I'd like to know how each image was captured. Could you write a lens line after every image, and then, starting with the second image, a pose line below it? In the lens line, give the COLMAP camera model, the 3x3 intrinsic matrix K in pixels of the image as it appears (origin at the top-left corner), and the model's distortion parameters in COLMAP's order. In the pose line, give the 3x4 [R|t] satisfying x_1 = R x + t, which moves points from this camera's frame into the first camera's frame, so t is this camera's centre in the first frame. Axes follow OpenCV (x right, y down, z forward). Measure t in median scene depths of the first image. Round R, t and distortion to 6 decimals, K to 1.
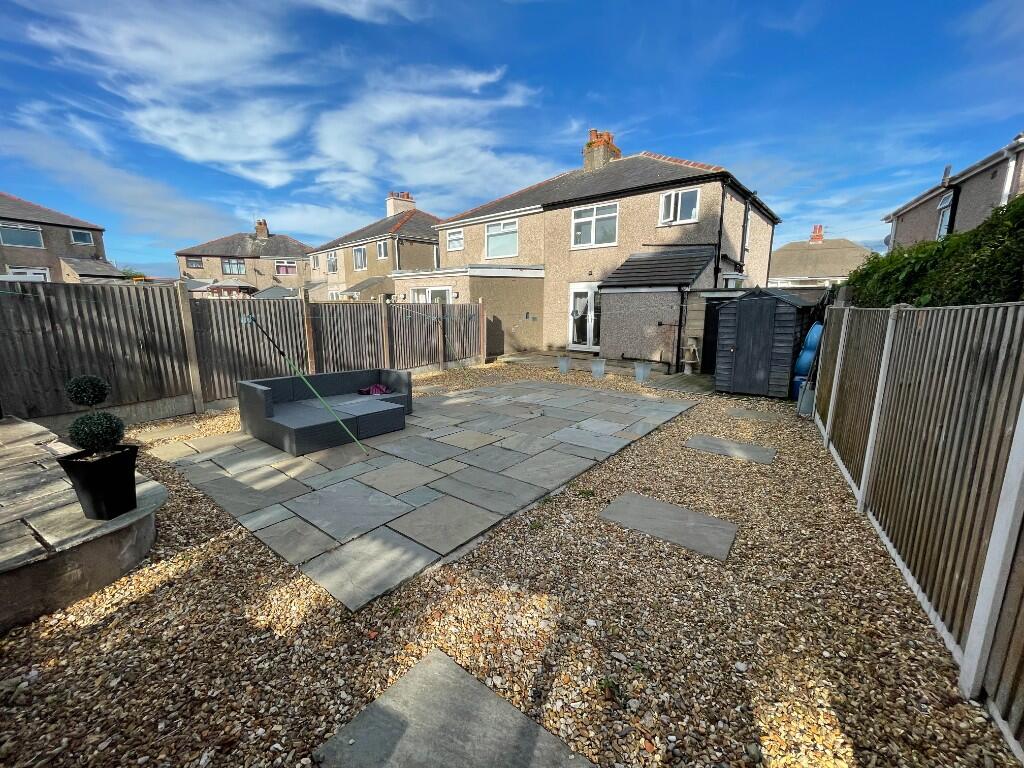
lens RADIAL K [[413.8, 0, 512.0], [0, 413.8, 384.0], [0, 0, 1]] dist [-0.003716, -0.000367]
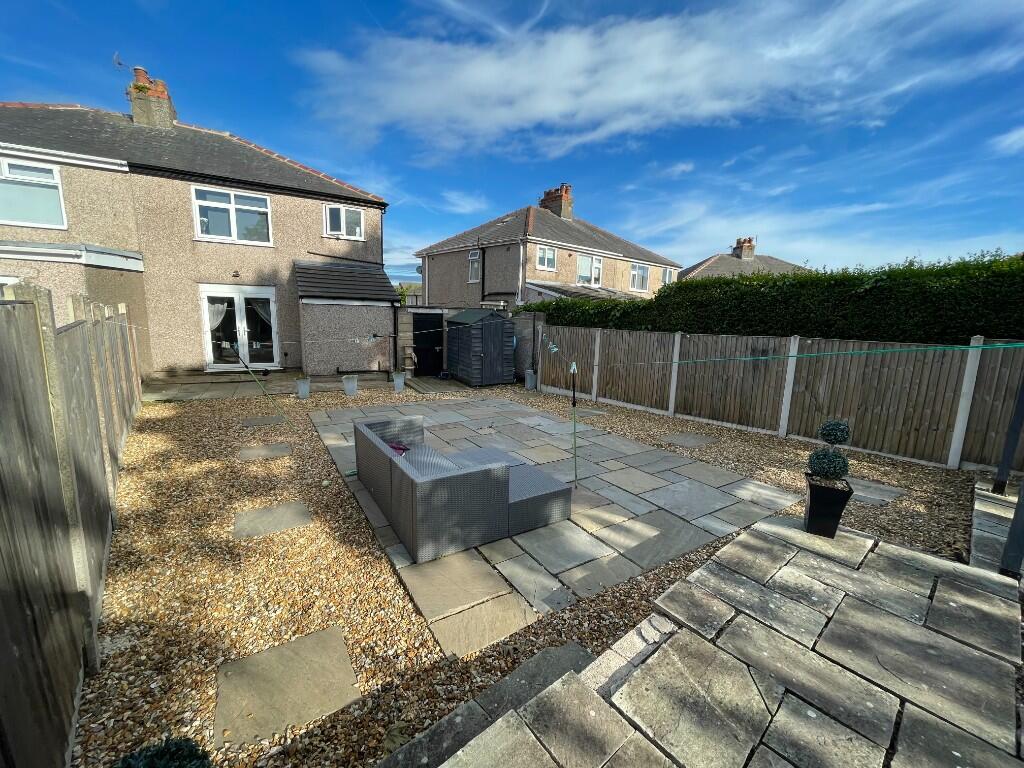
lens RADIAL K [[413.8, 0, 512.0], [0, 413.8, 384.0], [0, 0, 1]] dist [-0.003716, -0.000367]
pose [[0.342177, -0.149965, 0.927591, -0.476689], [0.145424, 0.983739, 0.105398, -0.076278], [-0.928314, 0.098829, 0.358422, 0.276064]]
